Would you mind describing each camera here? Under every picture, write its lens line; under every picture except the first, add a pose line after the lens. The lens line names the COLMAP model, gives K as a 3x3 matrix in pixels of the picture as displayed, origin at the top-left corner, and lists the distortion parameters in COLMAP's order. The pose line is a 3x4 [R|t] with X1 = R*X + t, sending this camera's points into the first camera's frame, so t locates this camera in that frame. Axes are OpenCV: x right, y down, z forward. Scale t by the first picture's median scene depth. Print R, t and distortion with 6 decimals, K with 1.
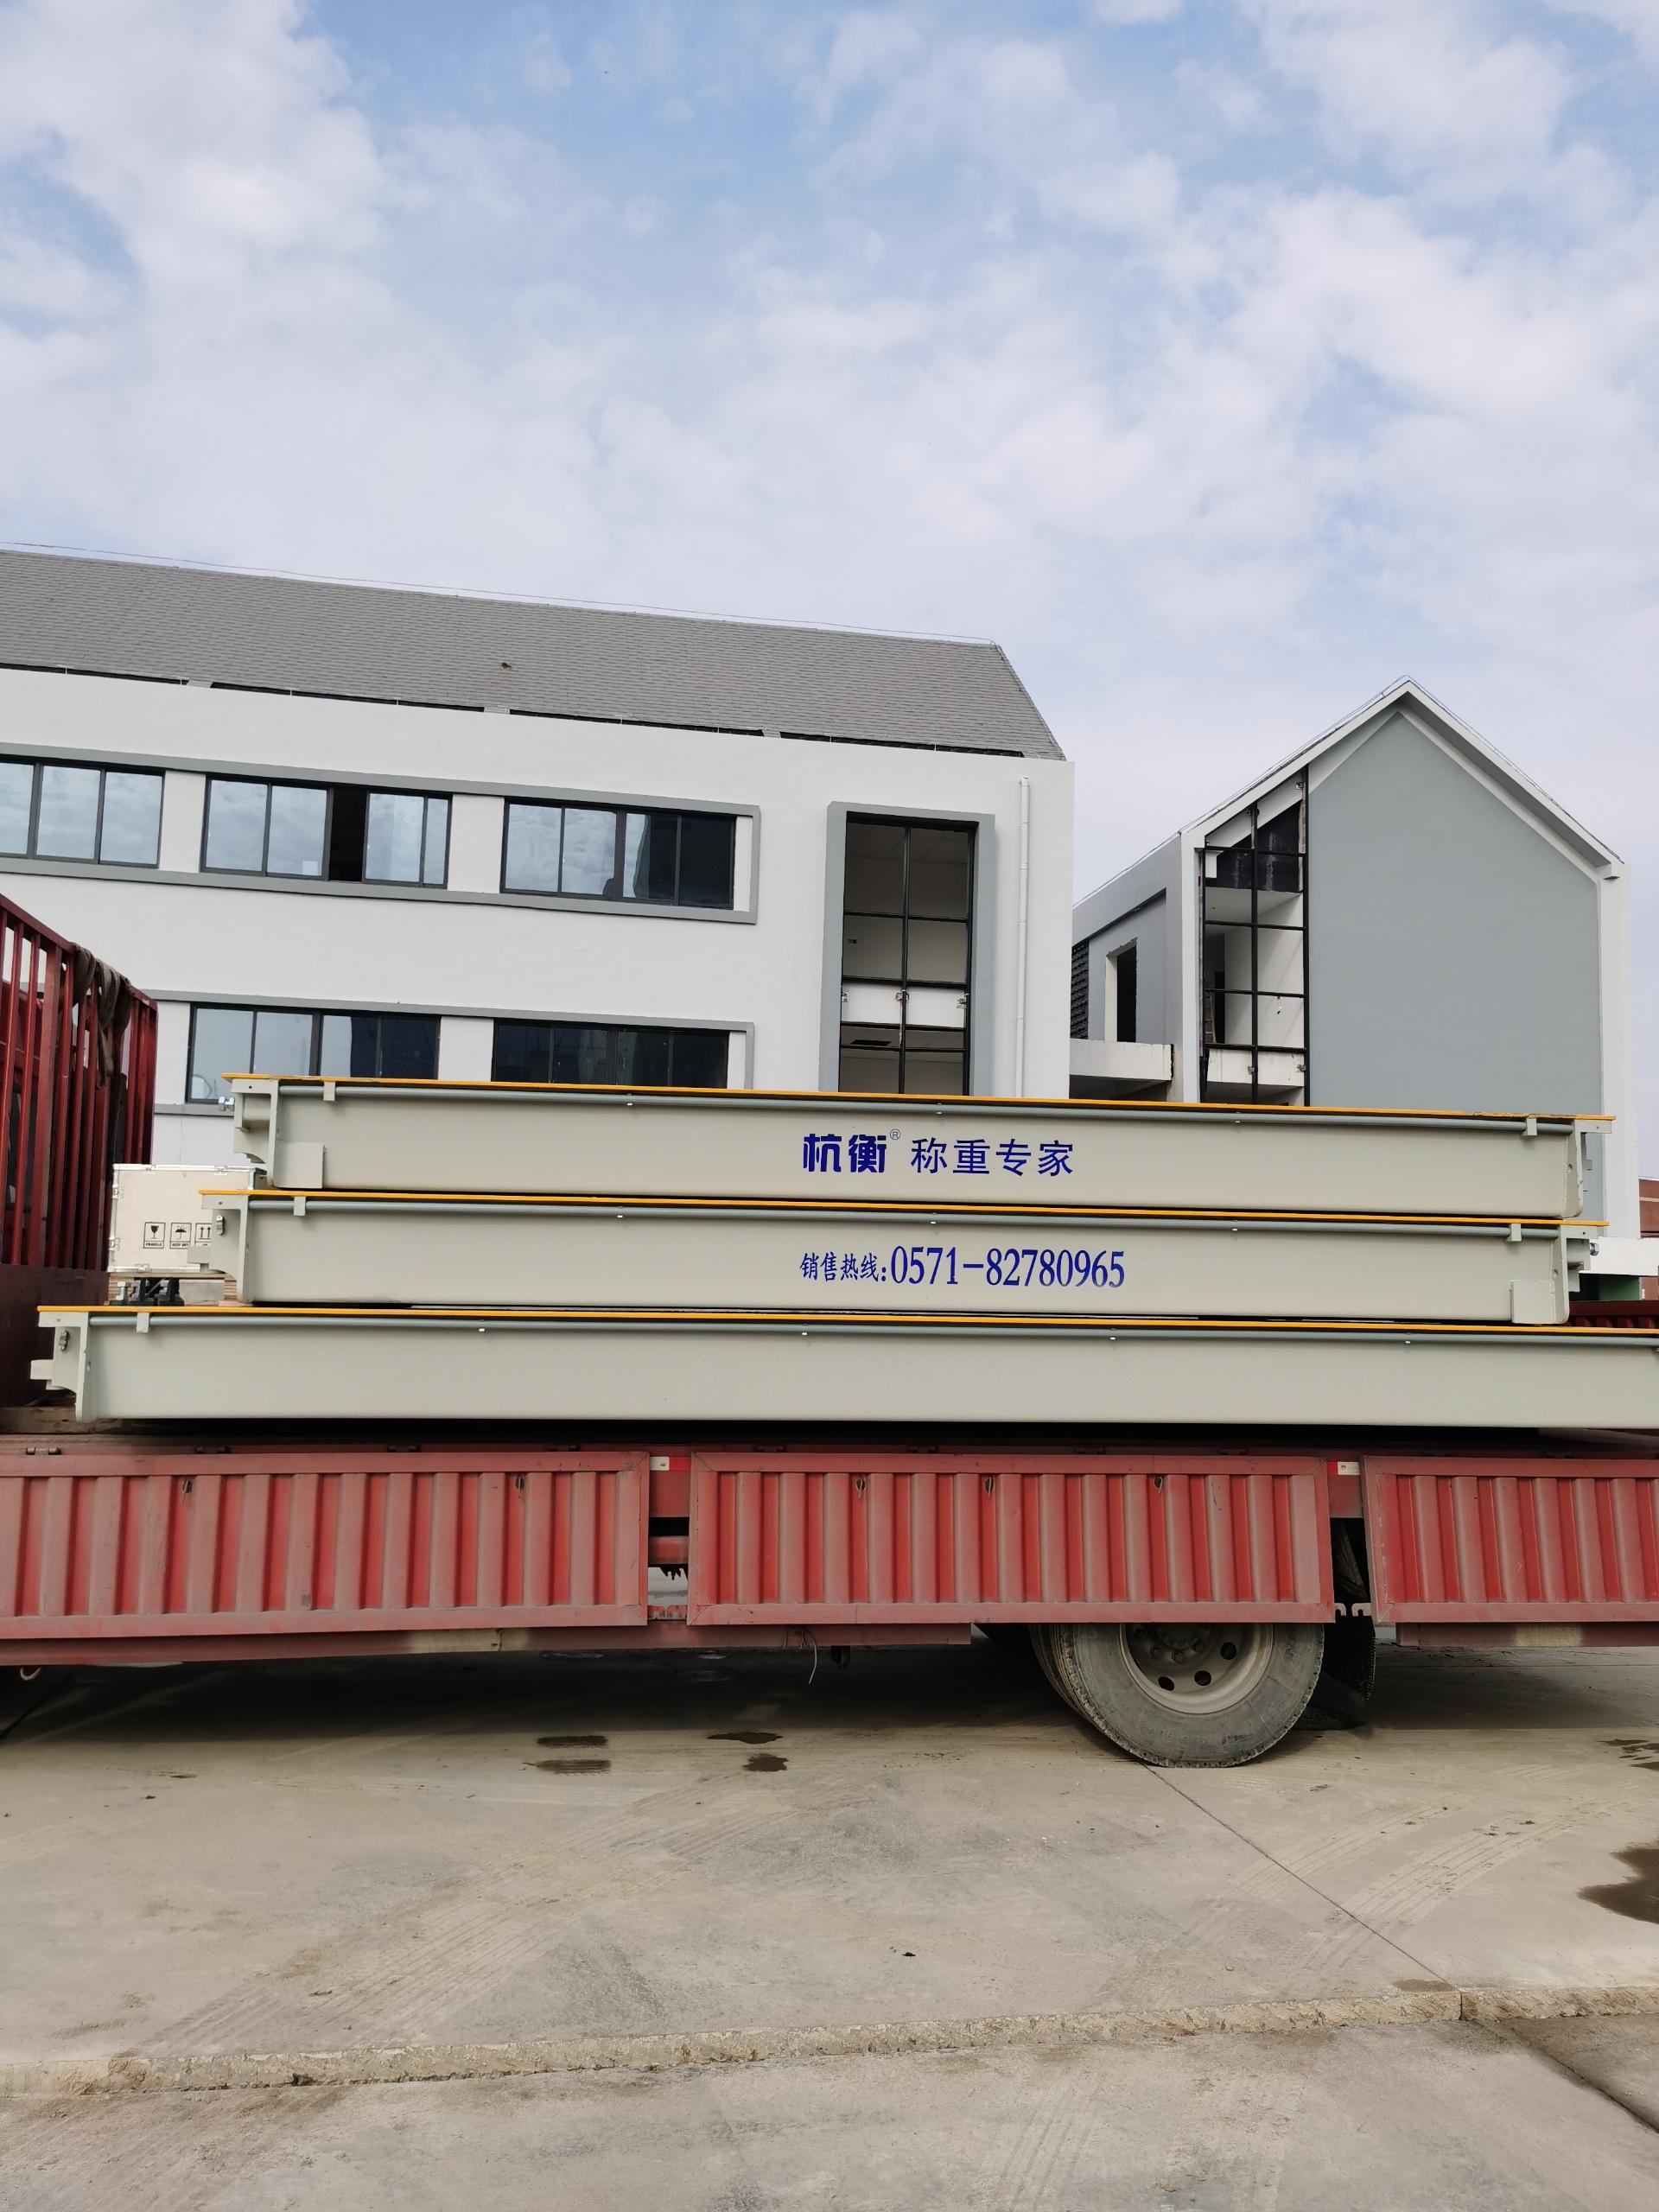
lens RADIAL K [[1663.0, 0, 825.5], [0, 1663.0, 1166.3], [0, 0, 1]] dist [-0.004048, 0.067993]
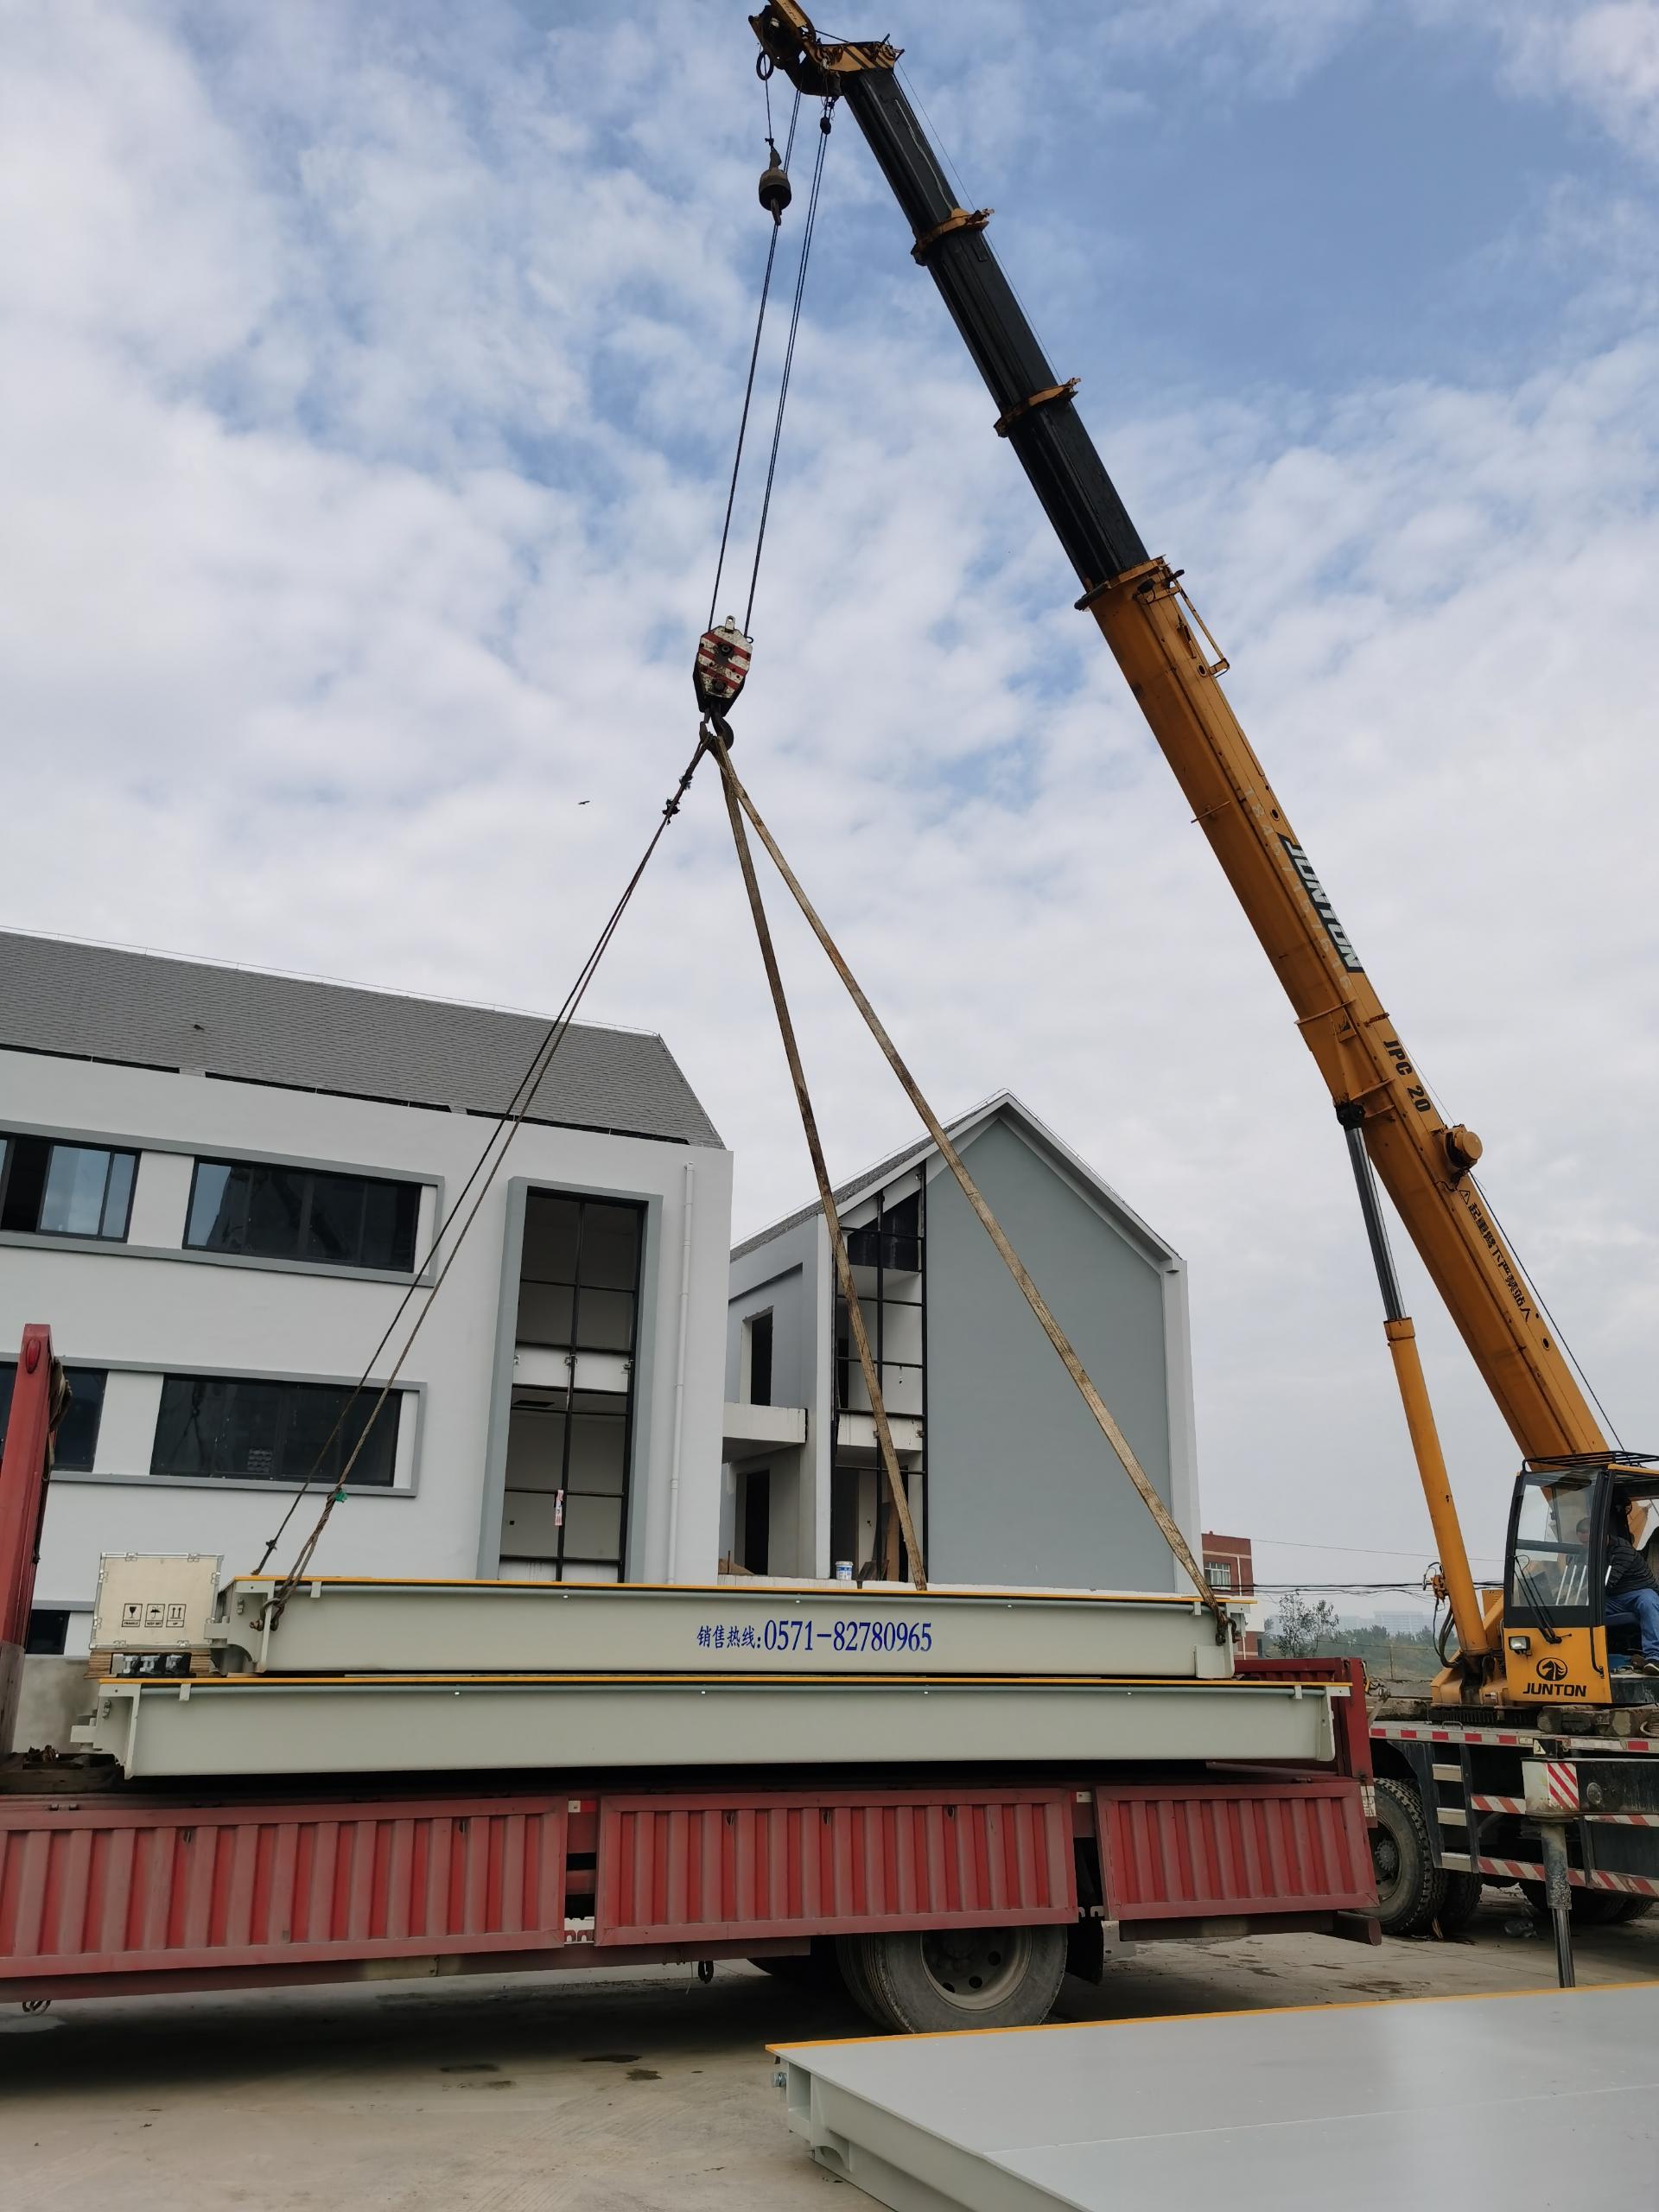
lens RADIAL K [[1693.8, 0, 829.5], [0, 1693.8, 1106.0], [0, 0, 1]] dist [0.052725, -0.052621]
pose [[0.968250, 0.067743, 0.240630, -0.069558], [-0.009511, 0.971868, -0.235334, -0.008157], [-0.249803, 0.225574, 0.941656, -0.097522]]
